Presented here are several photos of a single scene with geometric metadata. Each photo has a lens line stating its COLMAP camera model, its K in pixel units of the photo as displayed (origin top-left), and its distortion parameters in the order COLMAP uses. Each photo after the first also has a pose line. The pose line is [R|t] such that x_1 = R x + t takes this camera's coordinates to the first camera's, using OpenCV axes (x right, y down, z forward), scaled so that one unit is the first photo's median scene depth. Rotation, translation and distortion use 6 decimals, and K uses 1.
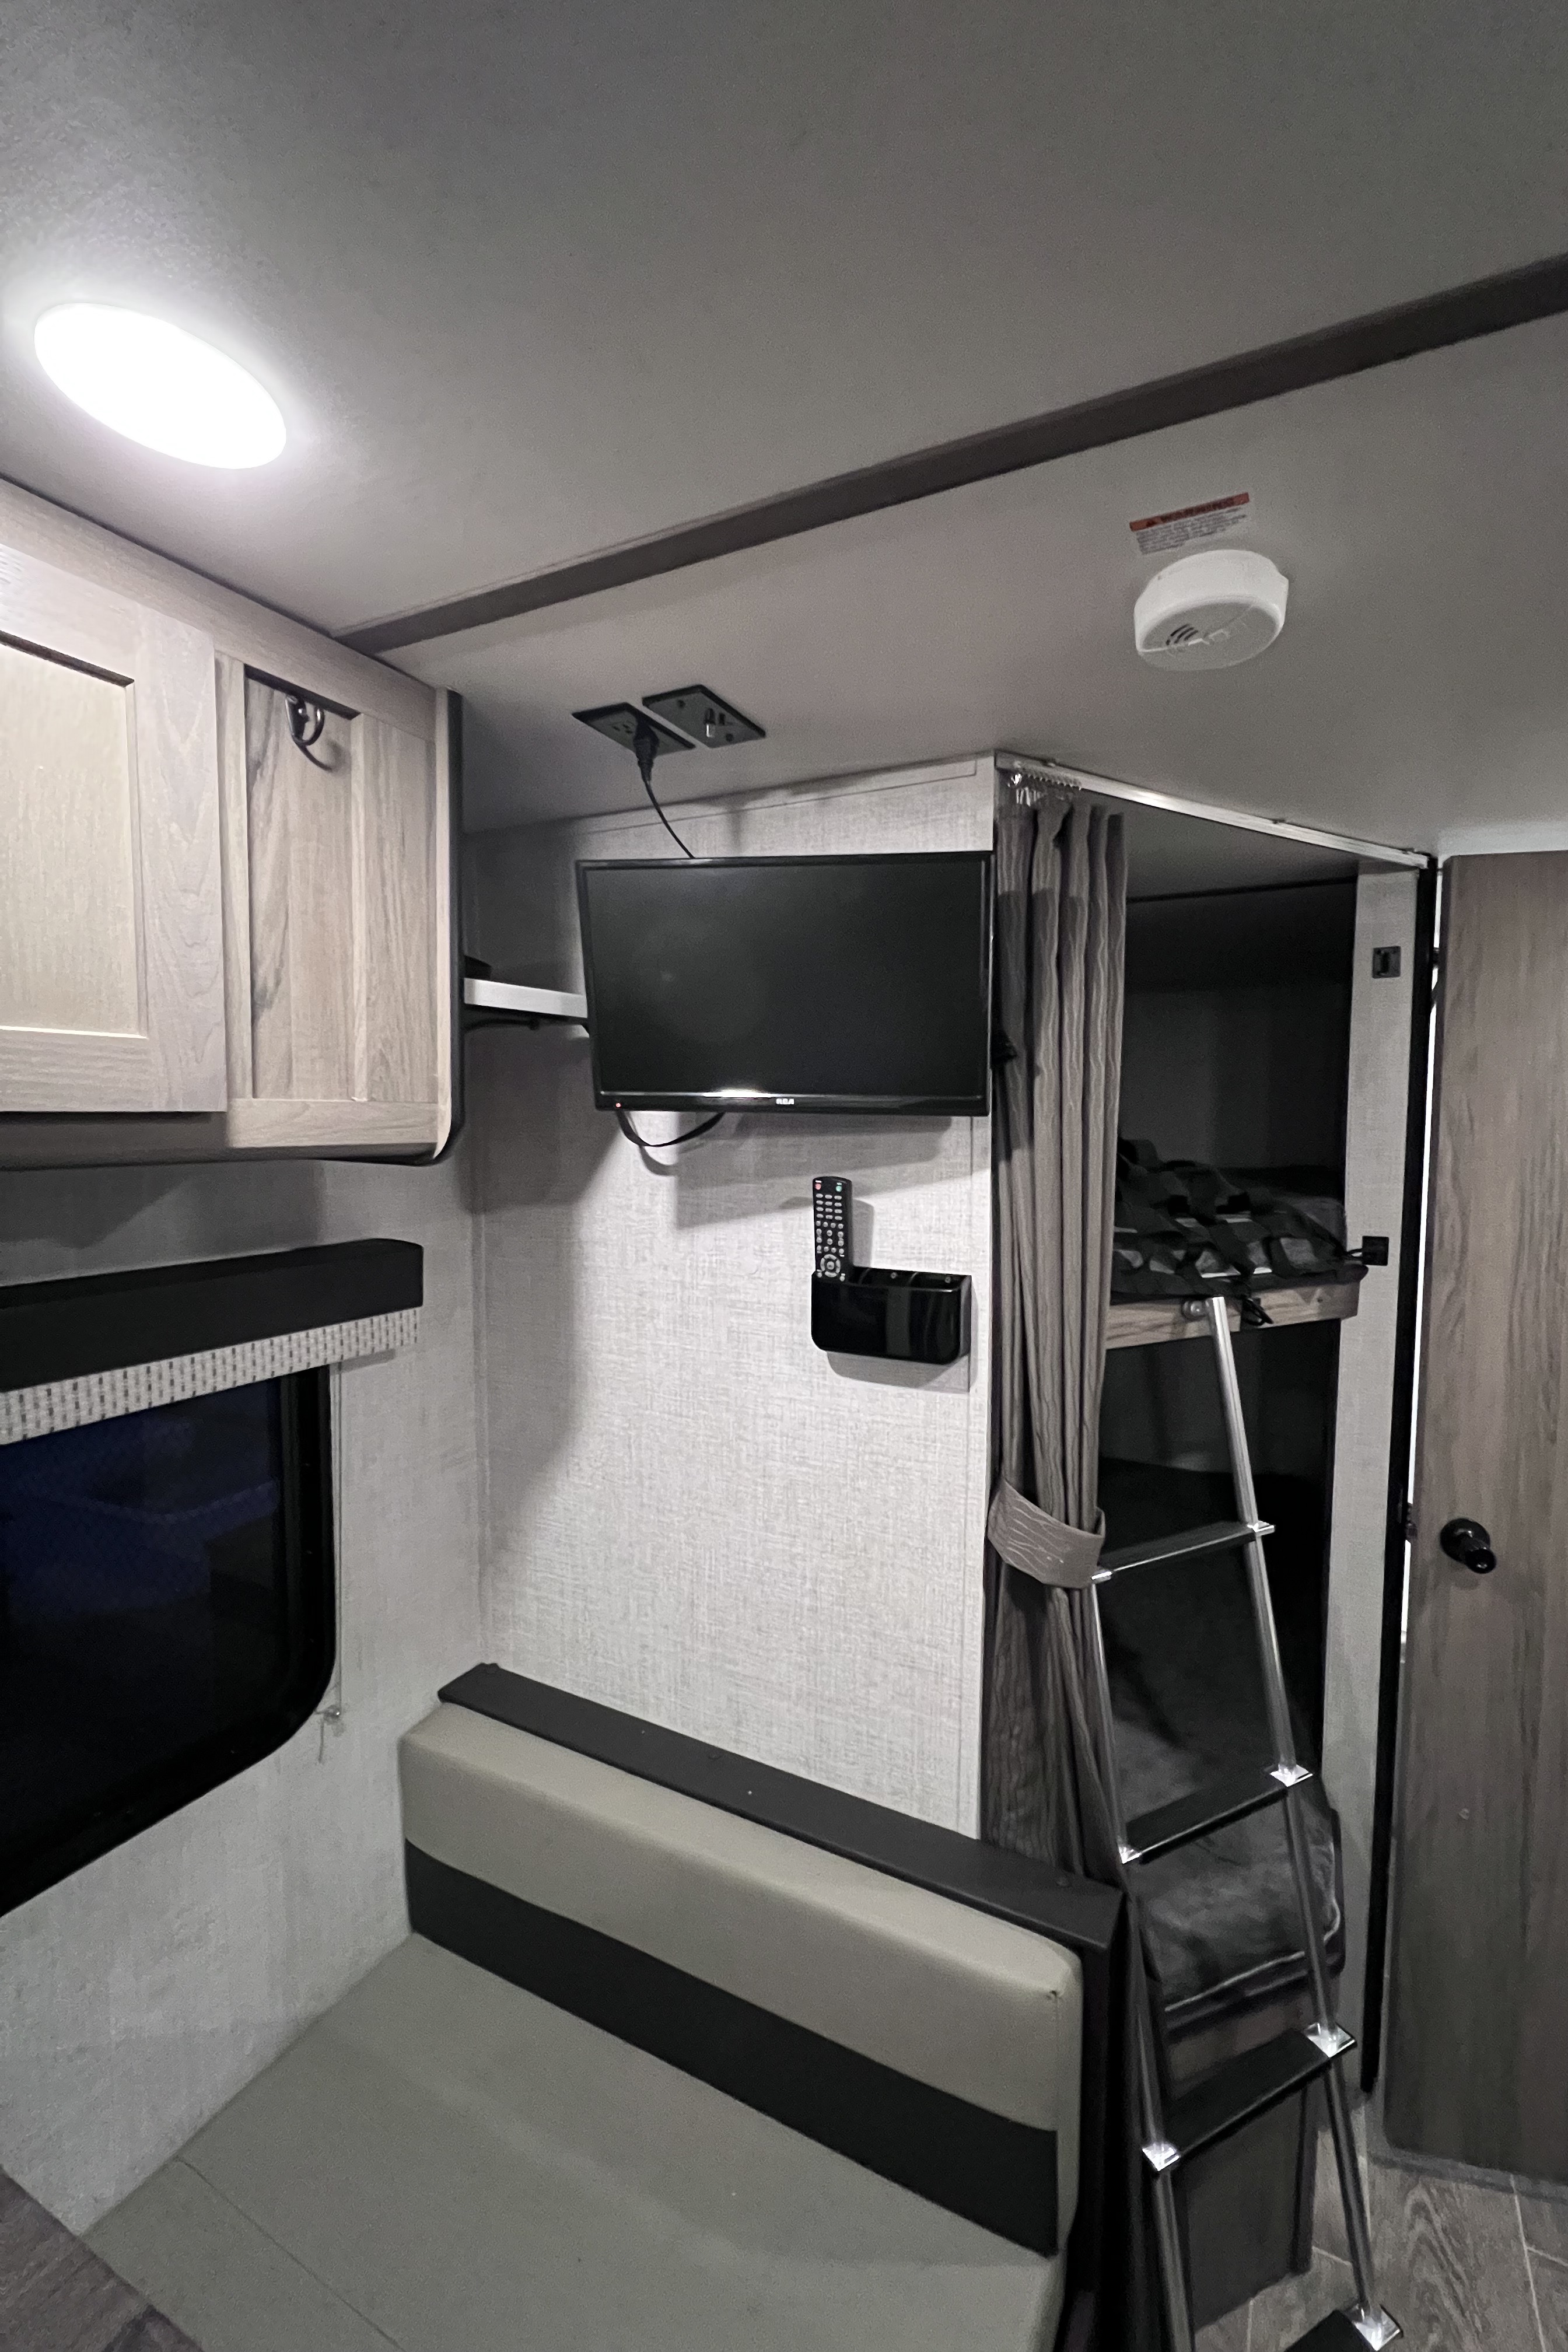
lens RADIAL K [[933.6, 0, 892.4], [0, 933.6, 1176.1], [0, 0, 1]] dist [-0.002286, -0.000024]
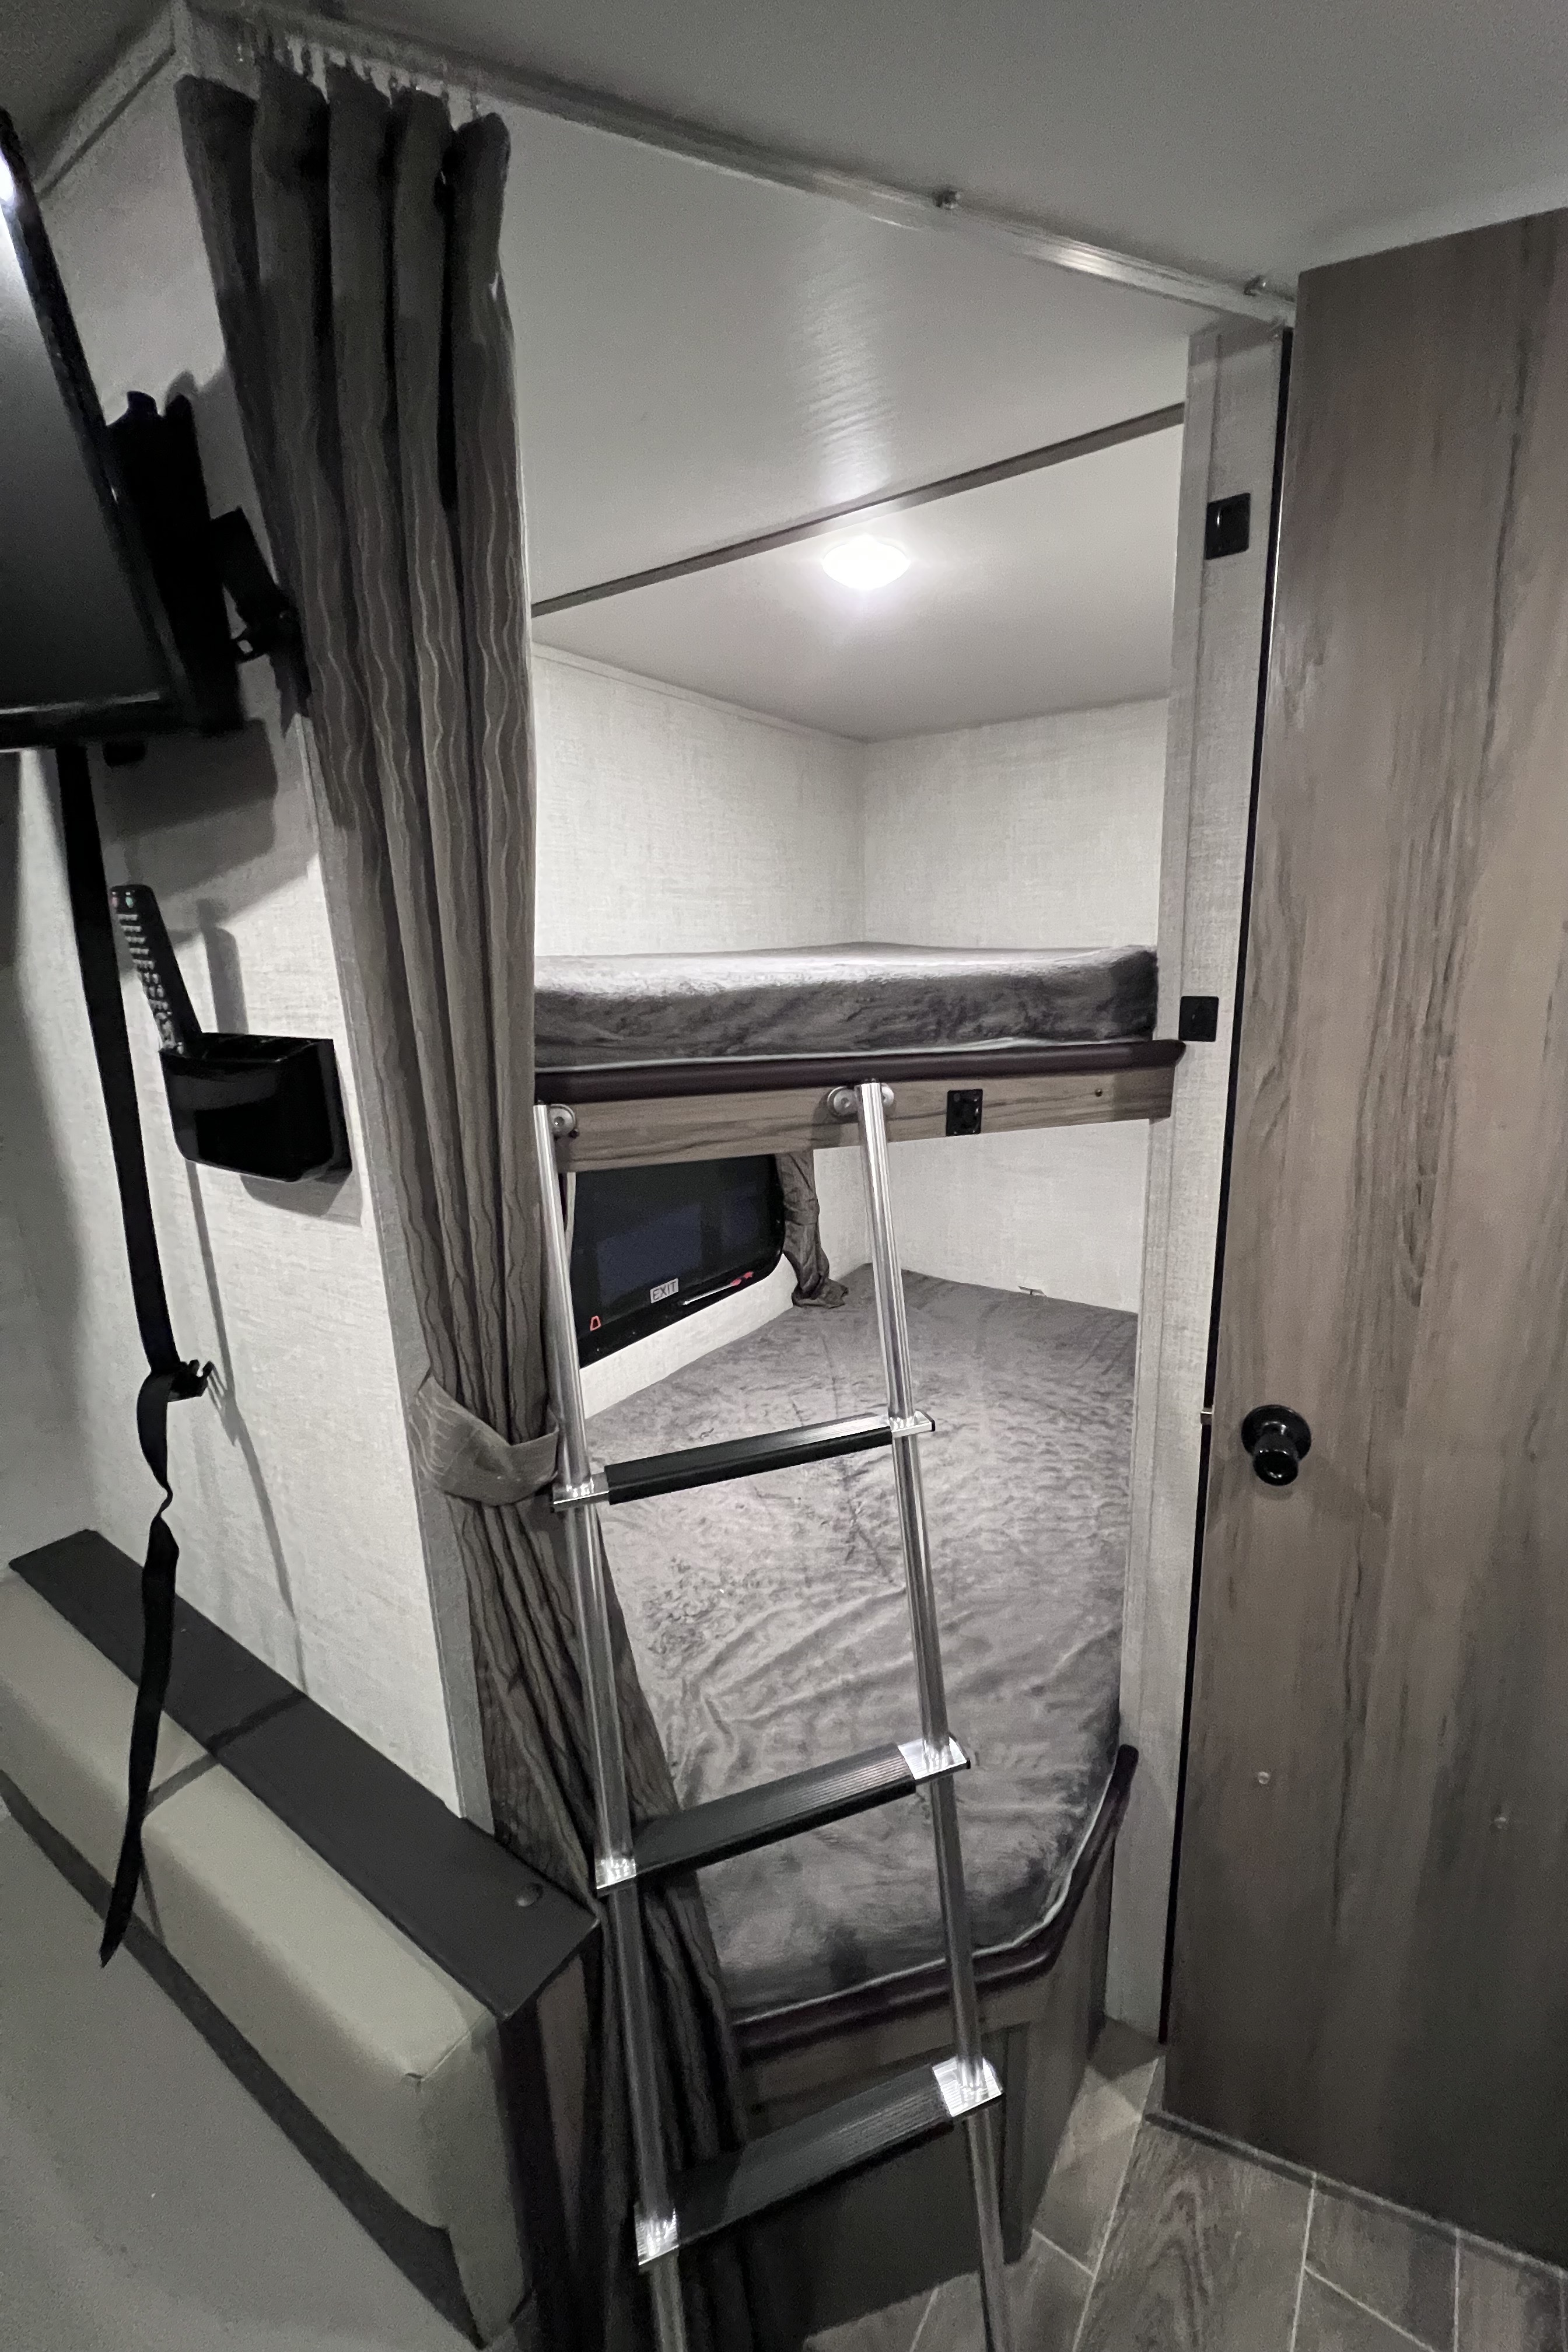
lens RADIAL K [[933.6, 0, 892.4], [0, 933.6, 1176.1], [0, 0, 1]] dist [-0.002286, -0.000024]
pose [[0.993226, -0.001181, -0.116193, 0.421687], [0.021540, 0.984489, 0.174118, 0.077677], [0.114185, -0.175442, 0.977846, 0.338745]]
